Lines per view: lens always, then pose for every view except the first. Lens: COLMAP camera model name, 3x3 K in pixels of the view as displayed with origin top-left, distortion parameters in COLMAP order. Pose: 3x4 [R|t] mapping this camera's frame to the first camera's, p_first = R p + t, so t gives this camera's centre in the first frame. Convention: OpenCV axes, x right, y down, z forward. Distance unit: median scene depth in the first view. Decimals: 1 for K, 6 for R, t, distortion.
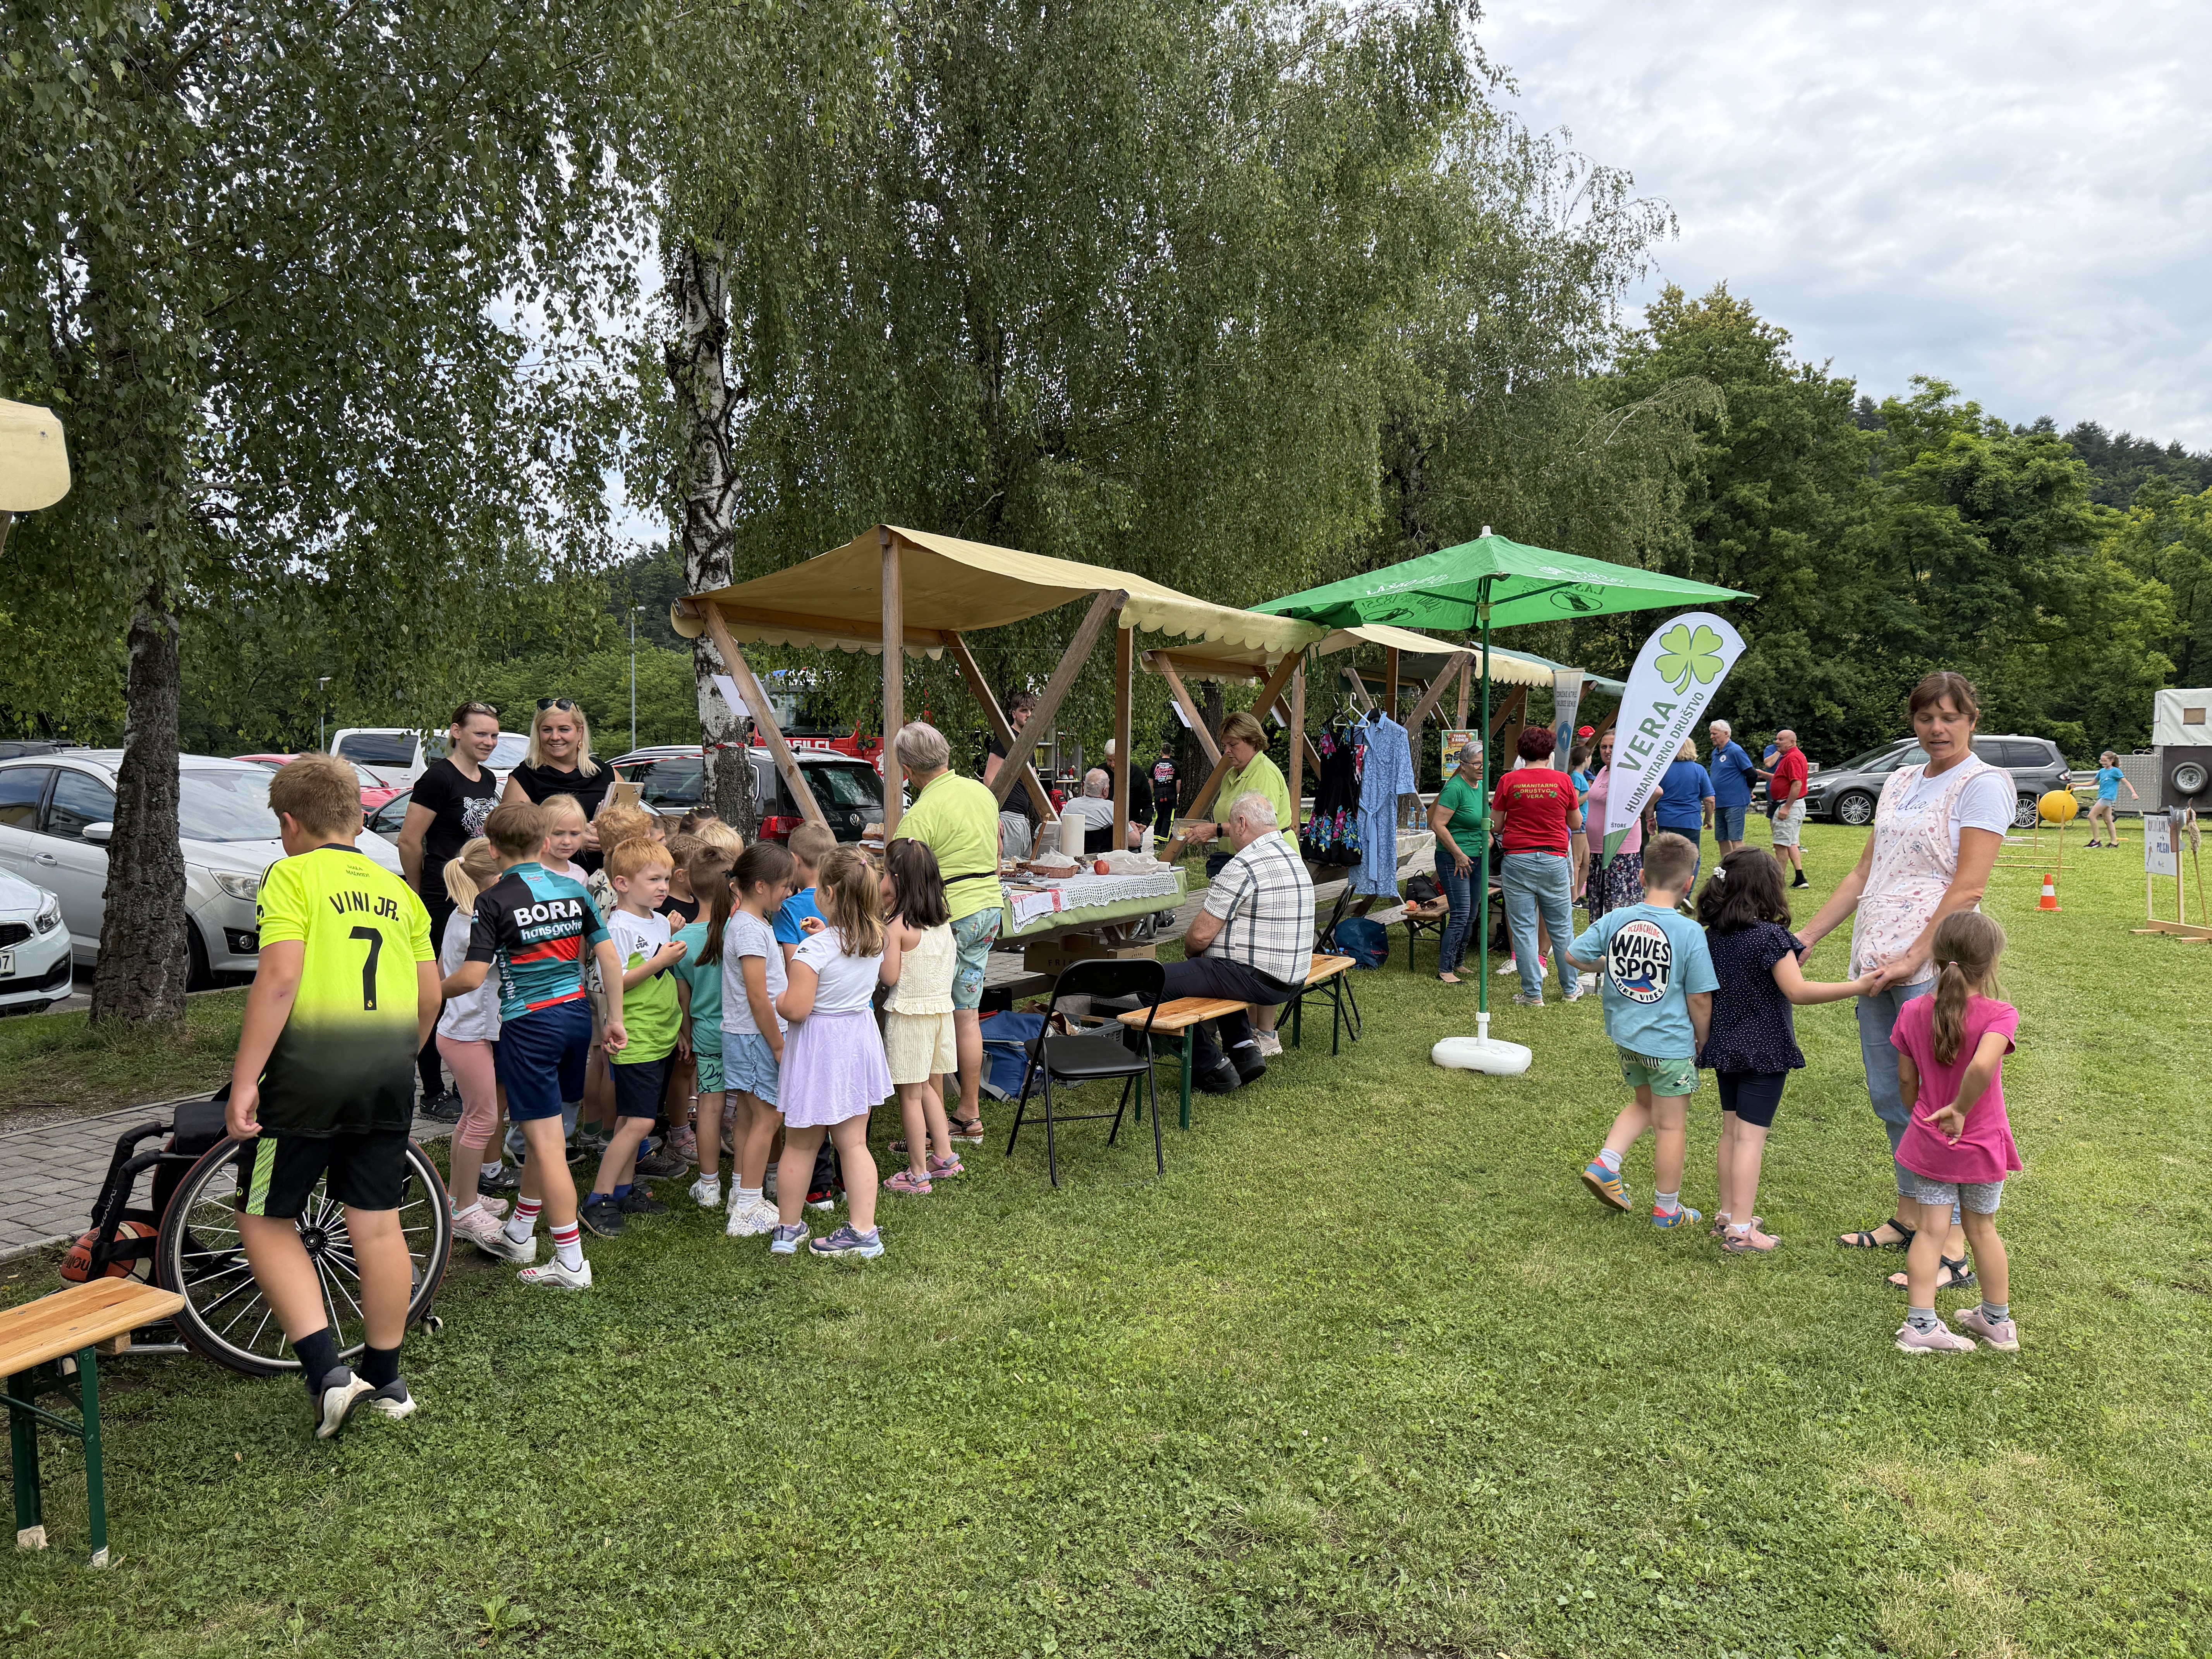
lens RADIAL K [[1529.4, 0, 1106.0], [0, 1529.4, 829.5], [0, 0, 1]] dist [0.000577, -0.000627]
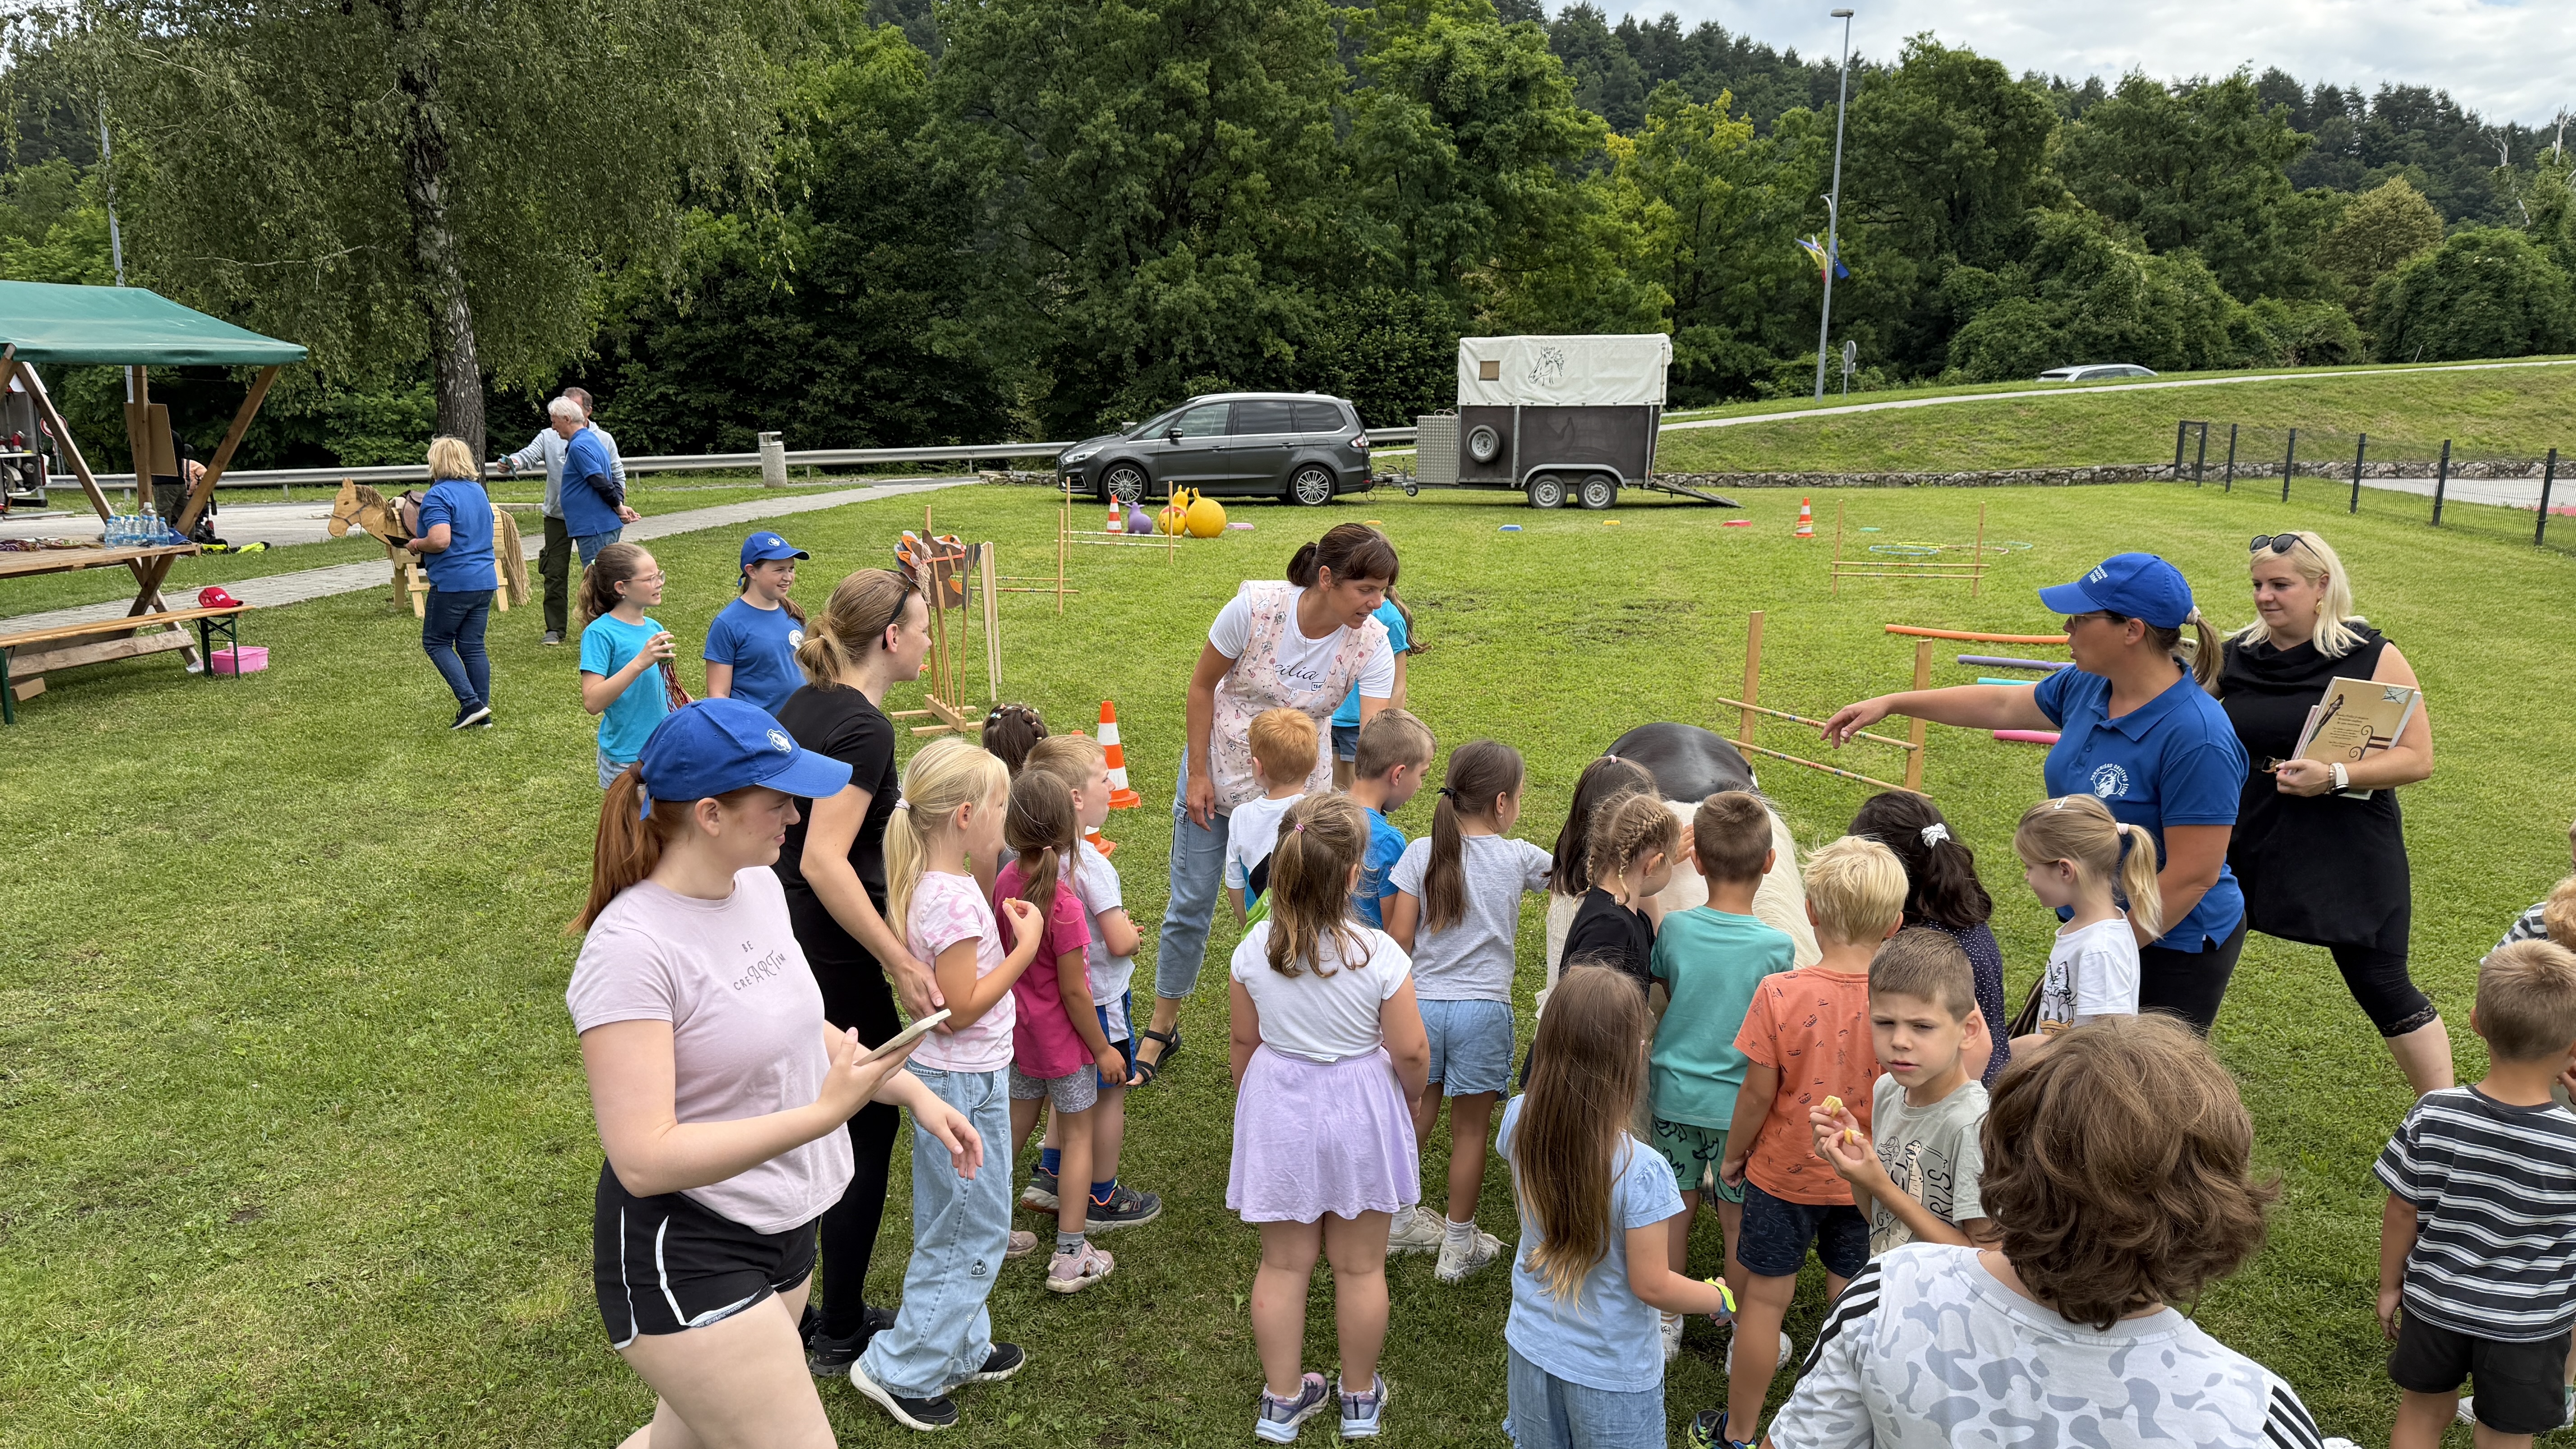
lens RADIAL K [[1772.8, 0, 1294.3], [0, 1772.8, 736.7], [0, 0, 1]] dist [0.112684, -0.174103]
pose [[0.942049, -0.066587, 0.328801, 0.133905], [0.018765, 0.989028, 0.146529, -0.009543], [-0.334950, -0.131868, 0.932963, 0.039330]]
